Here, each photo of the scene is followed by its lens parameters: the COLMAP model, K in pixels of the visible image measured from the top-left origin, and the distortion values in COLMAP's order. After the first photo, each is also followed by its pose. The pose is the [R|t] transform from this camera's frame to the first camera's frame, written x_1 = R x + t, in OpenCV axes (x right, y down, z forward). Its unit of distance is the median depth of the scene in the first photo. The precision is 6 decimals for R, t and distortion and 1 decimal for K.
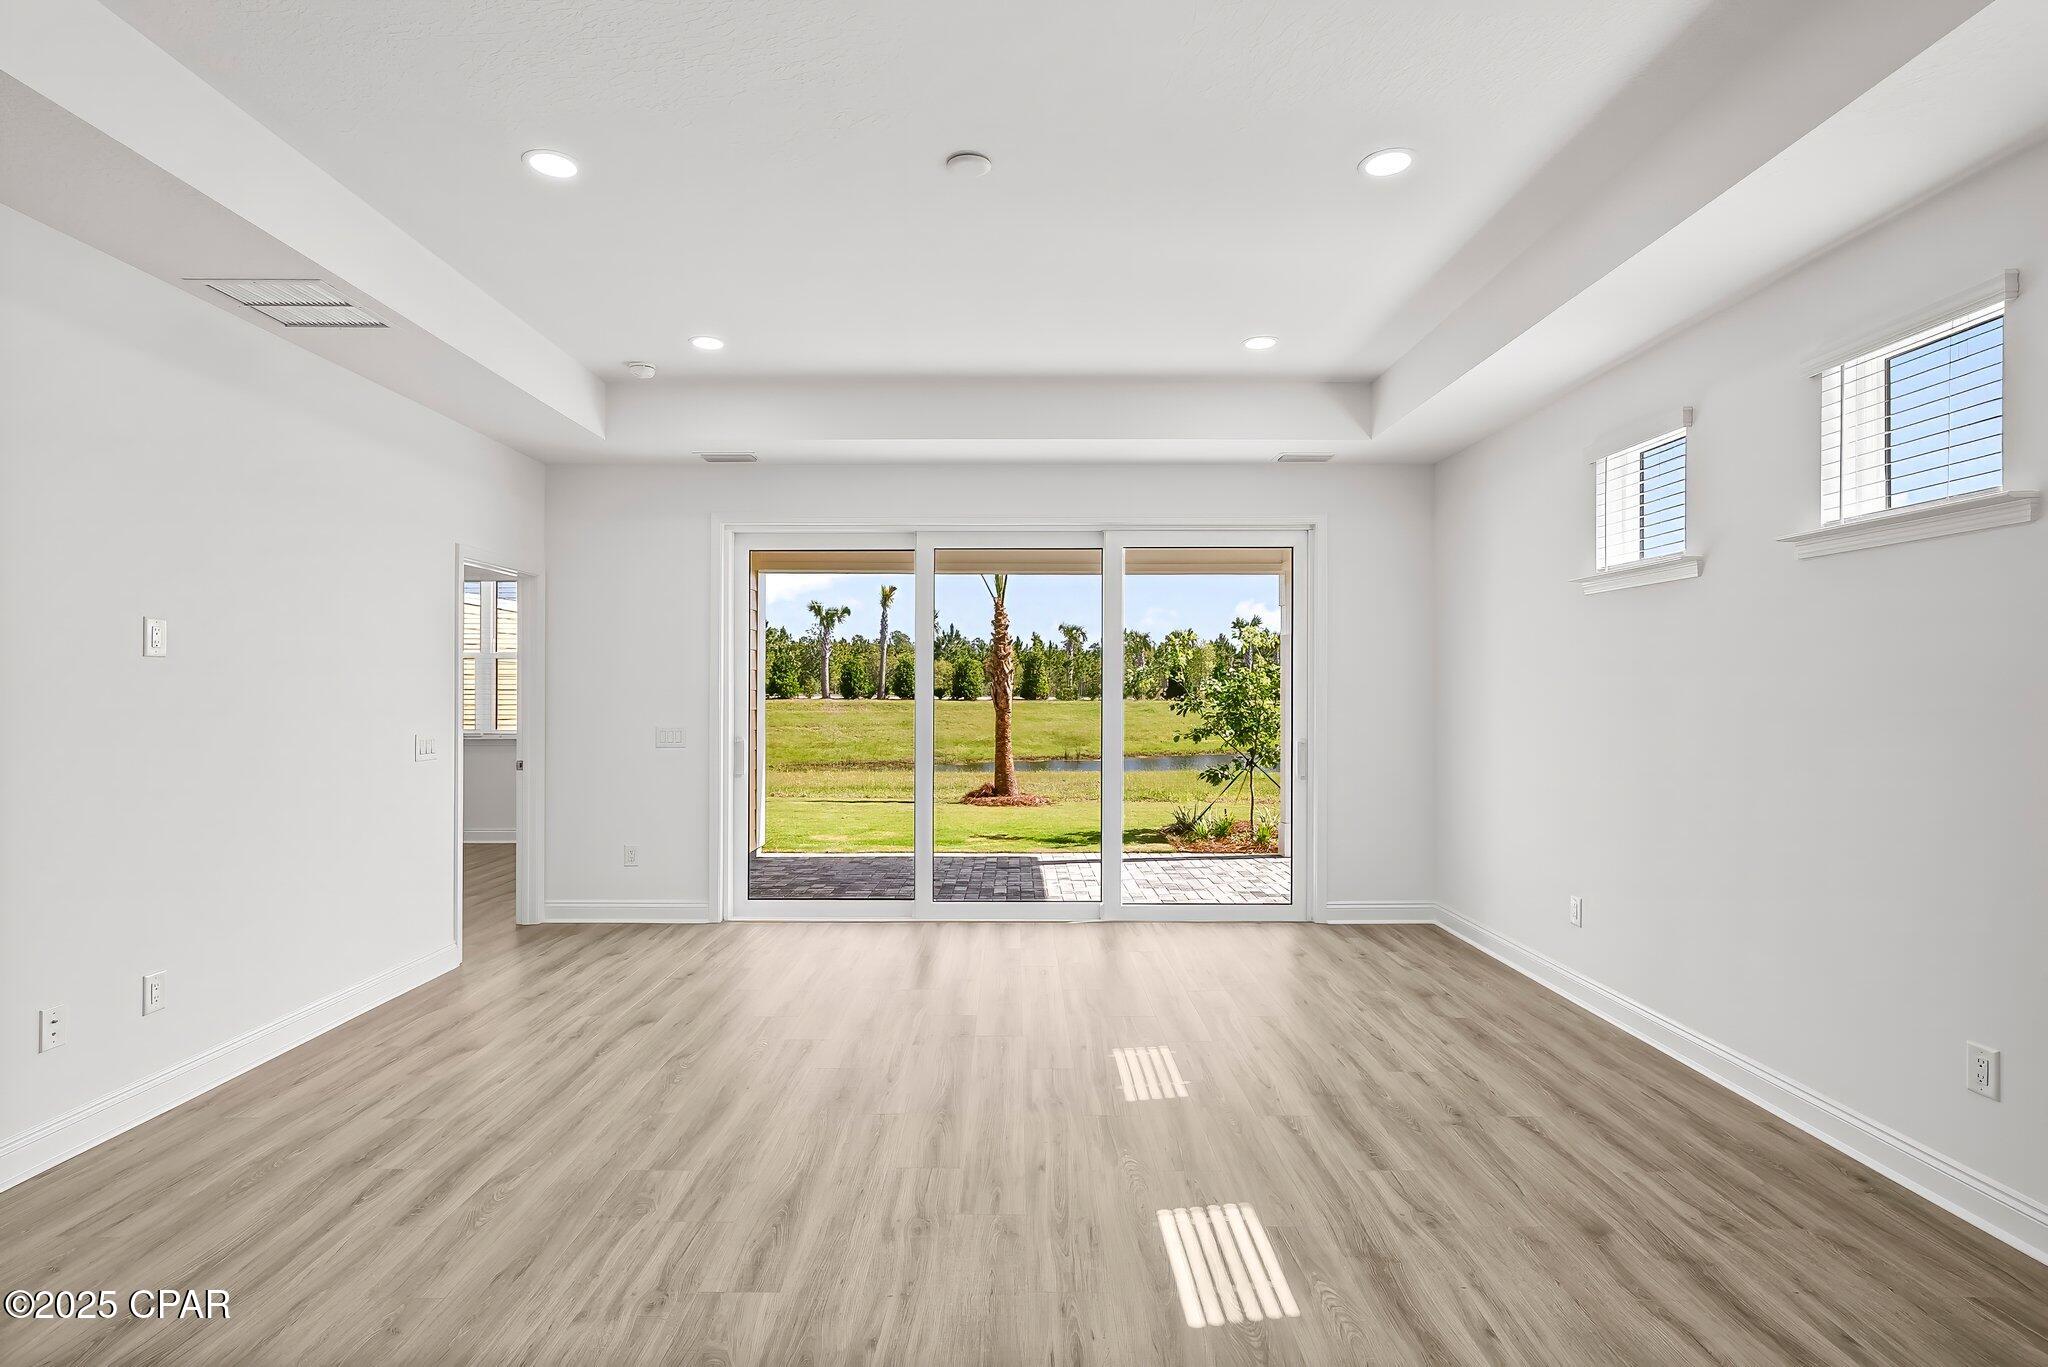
lens RADIAL K [[1014.1, 0, 1014.0], [0, 1014.1, 697.8], [0, 0, 1]] dist [0.000189, 0.000581]
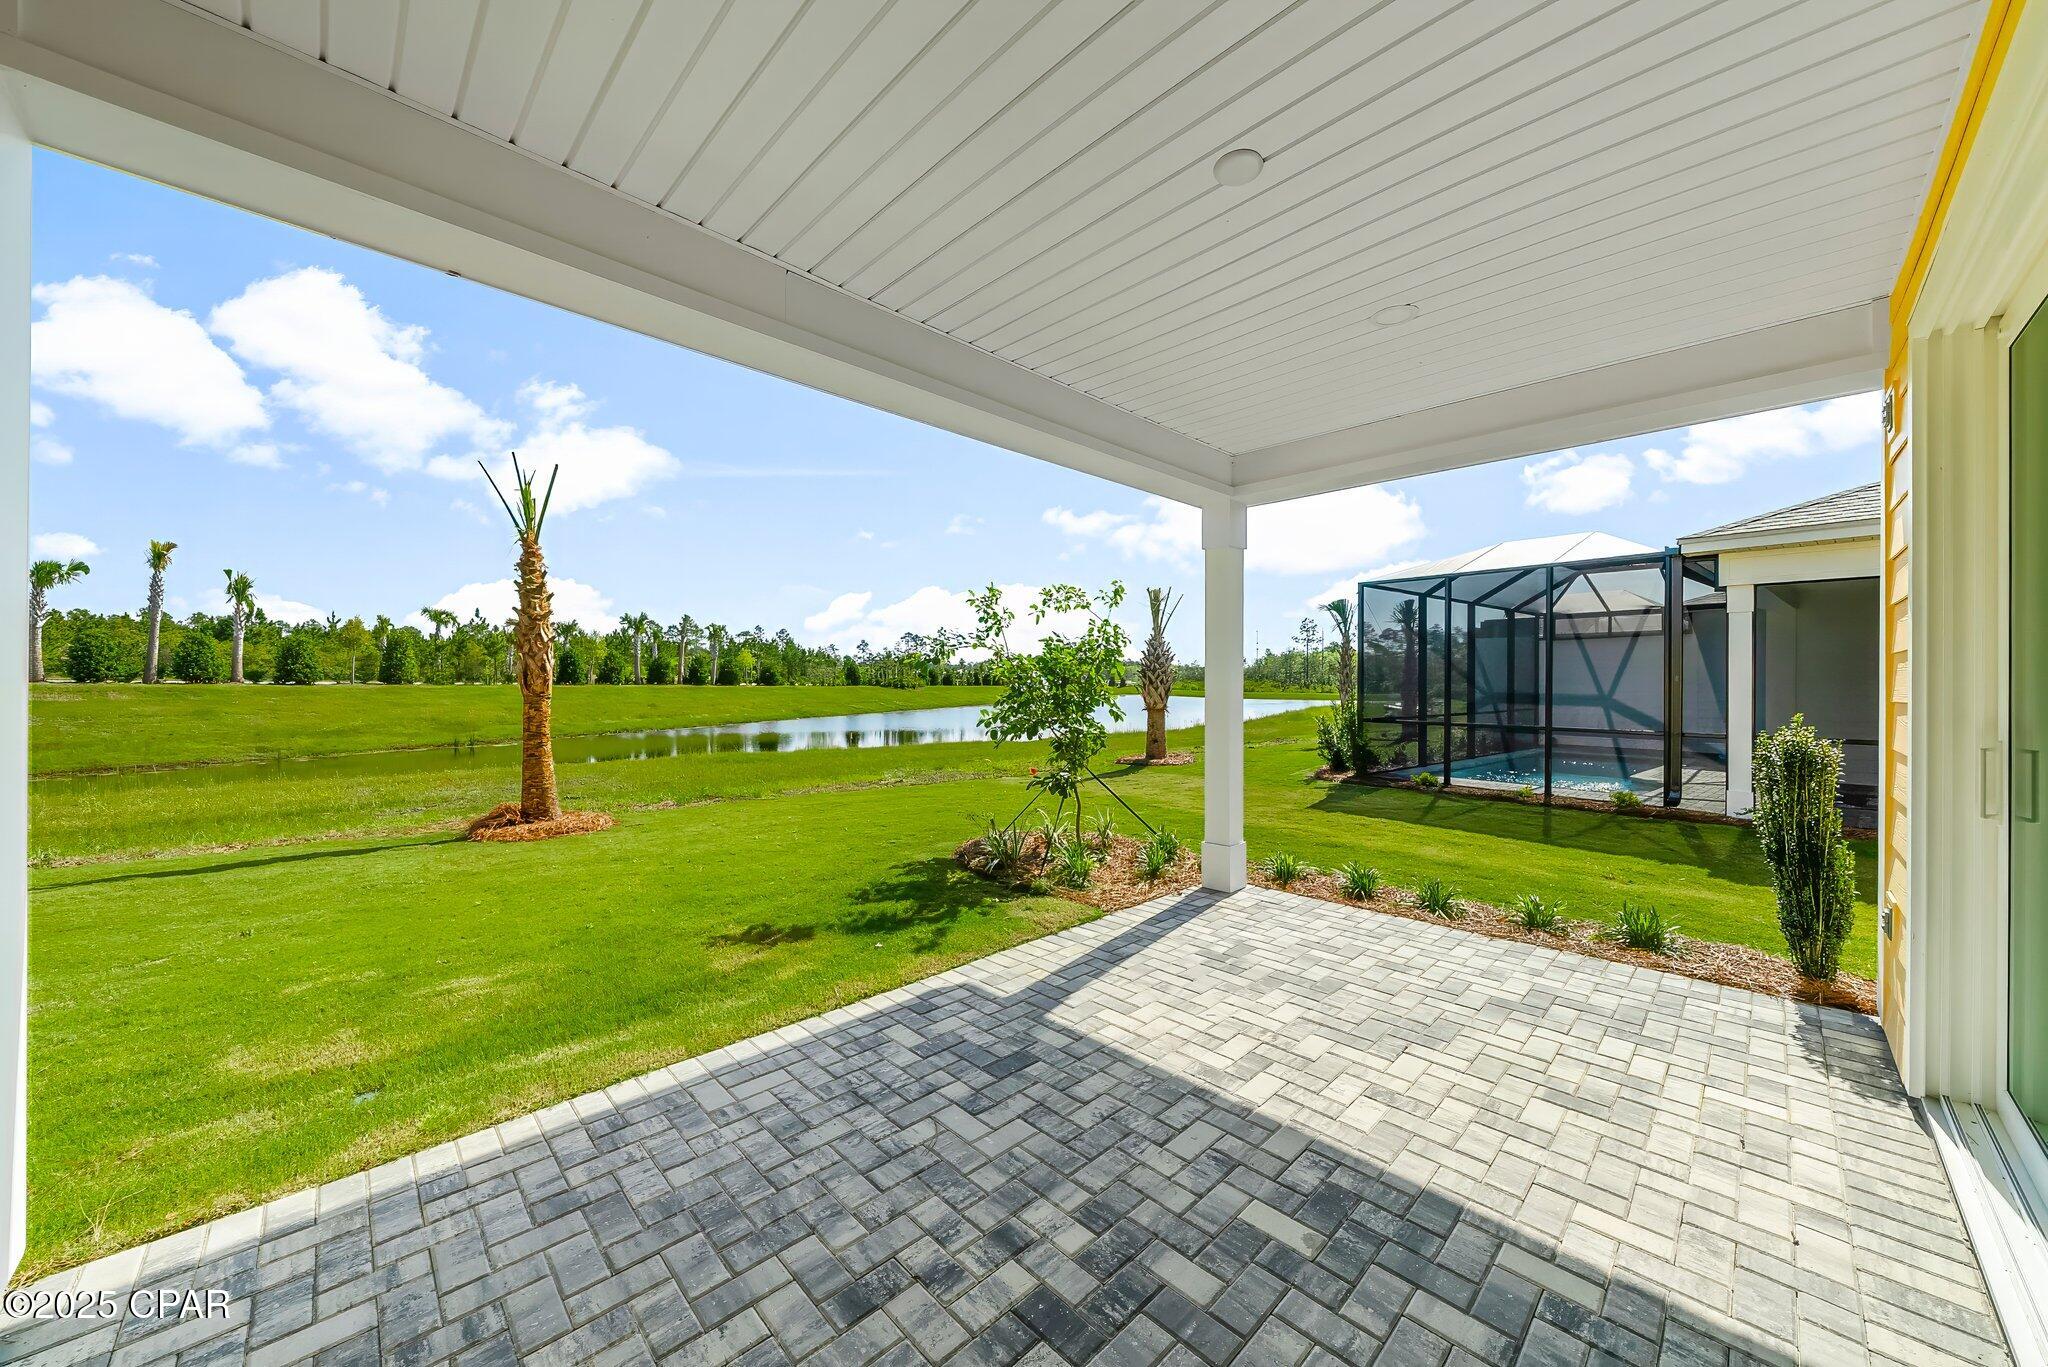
lens RADIAL K [[726.5, 0, 1025.8], [0, 726.5, 683.6], [0, 0, 1]] dist [-0.005224, -0.000031]
pose [[0.717594, 0.001964, 0.696459, -0.235768], [-0.001490, 0.999998, -0.001286, 0.009632], [-0.696460, -0.000115, 0.717596, 0.859230]]
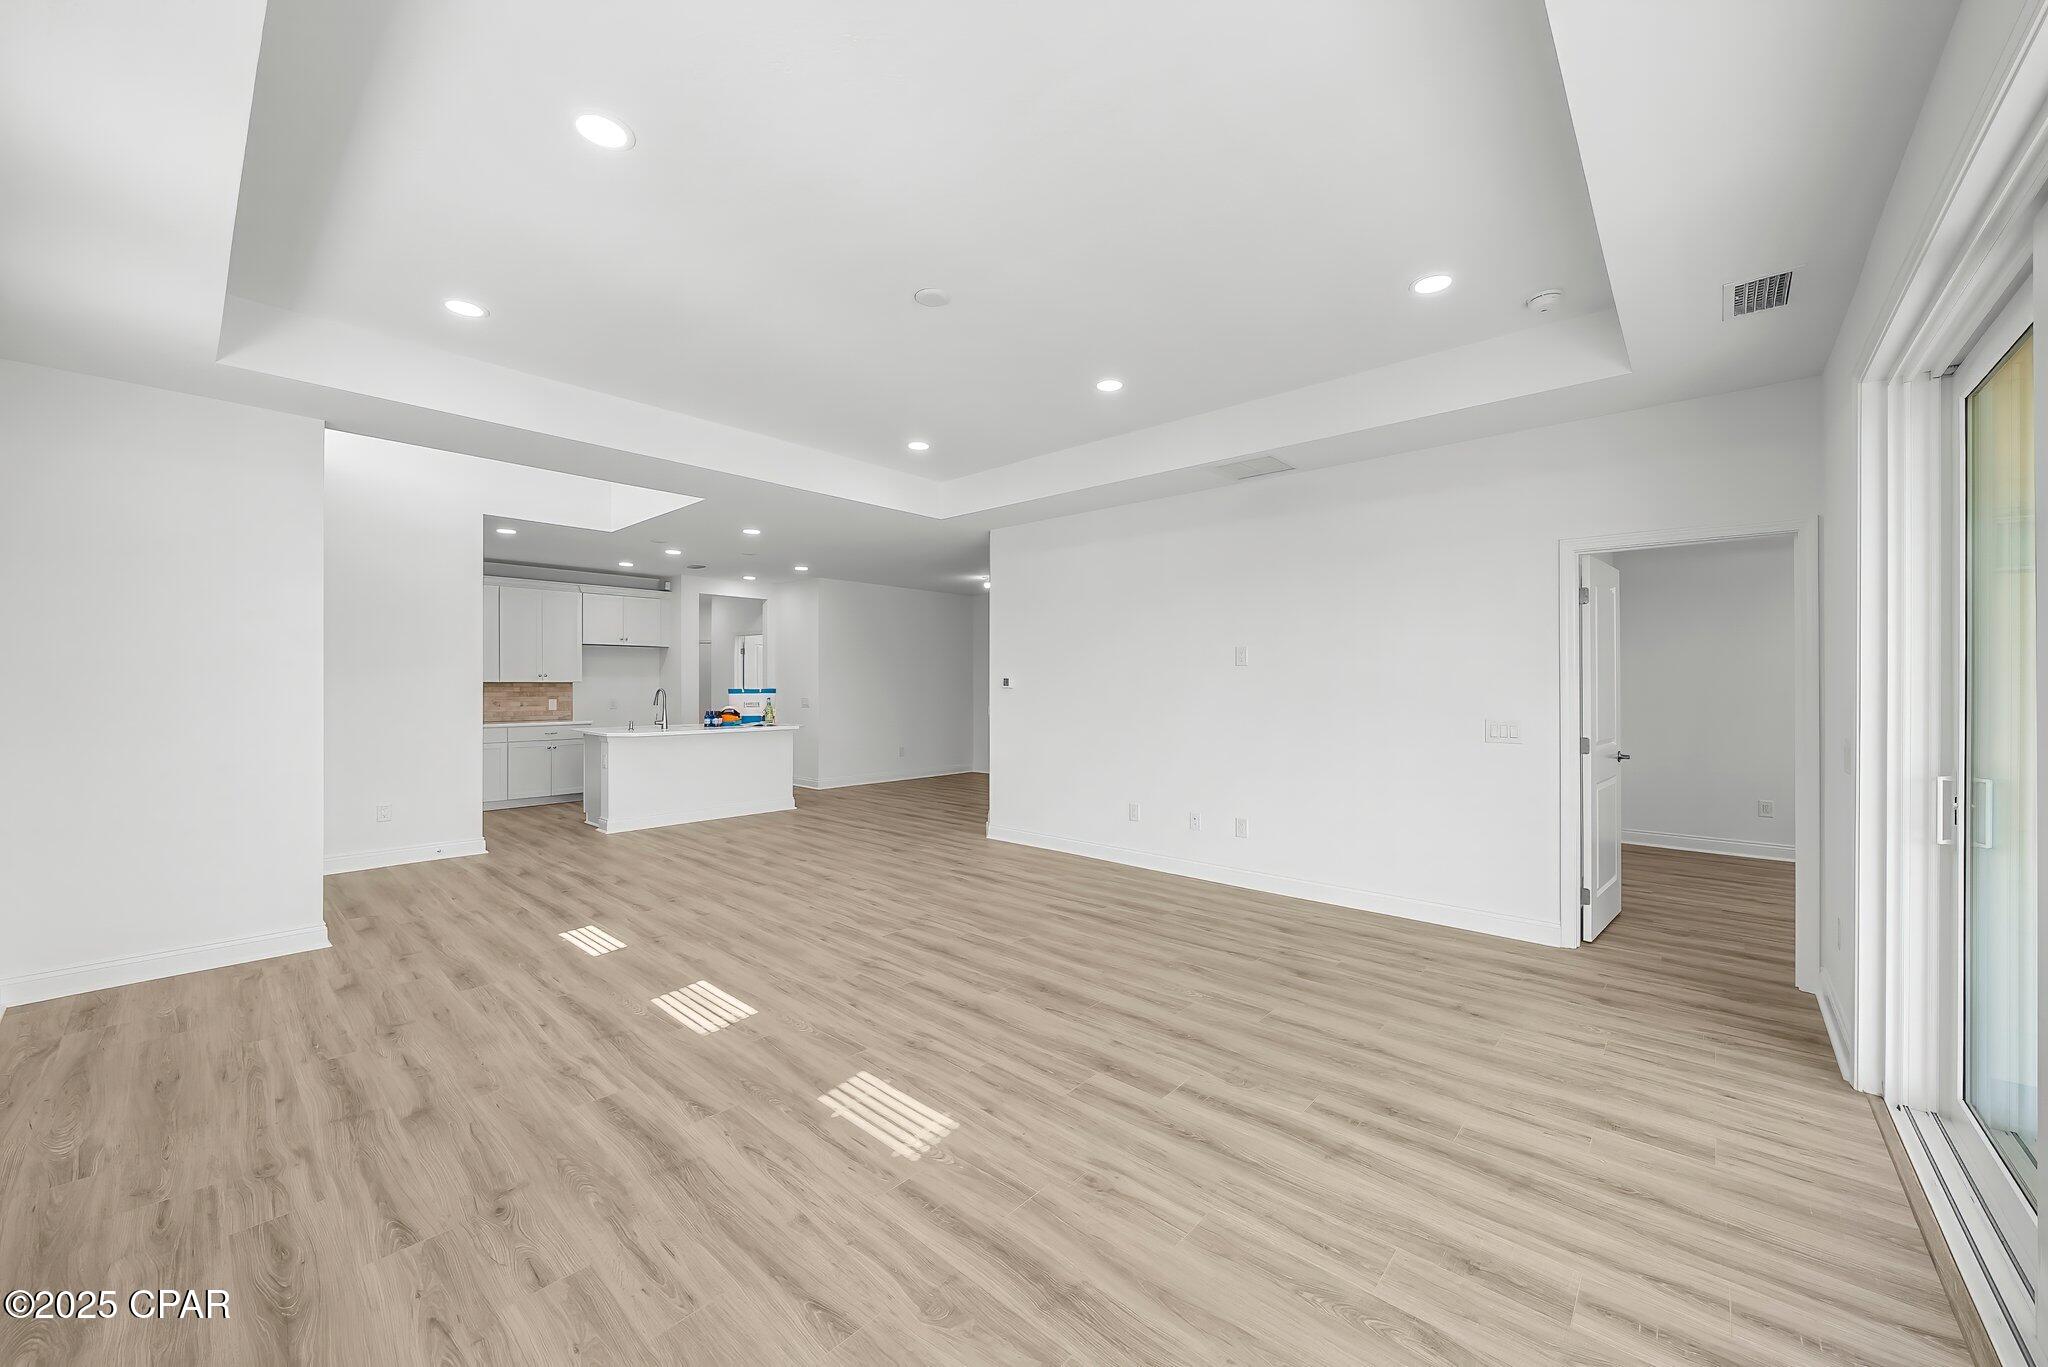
lens RADIAL K [[756.1, 0, 1027.3], [0, 756.1, 681.7], [0, 0, 1]] dist [-0.001931, 0.000288]
pose [[-0.660454, -0.001151, -0.750865, 0.258748], [-0.006849, 0.999966, 0.004491, -0.005167], [0.750835, 0.008109, -0.660440, 0.721227]]
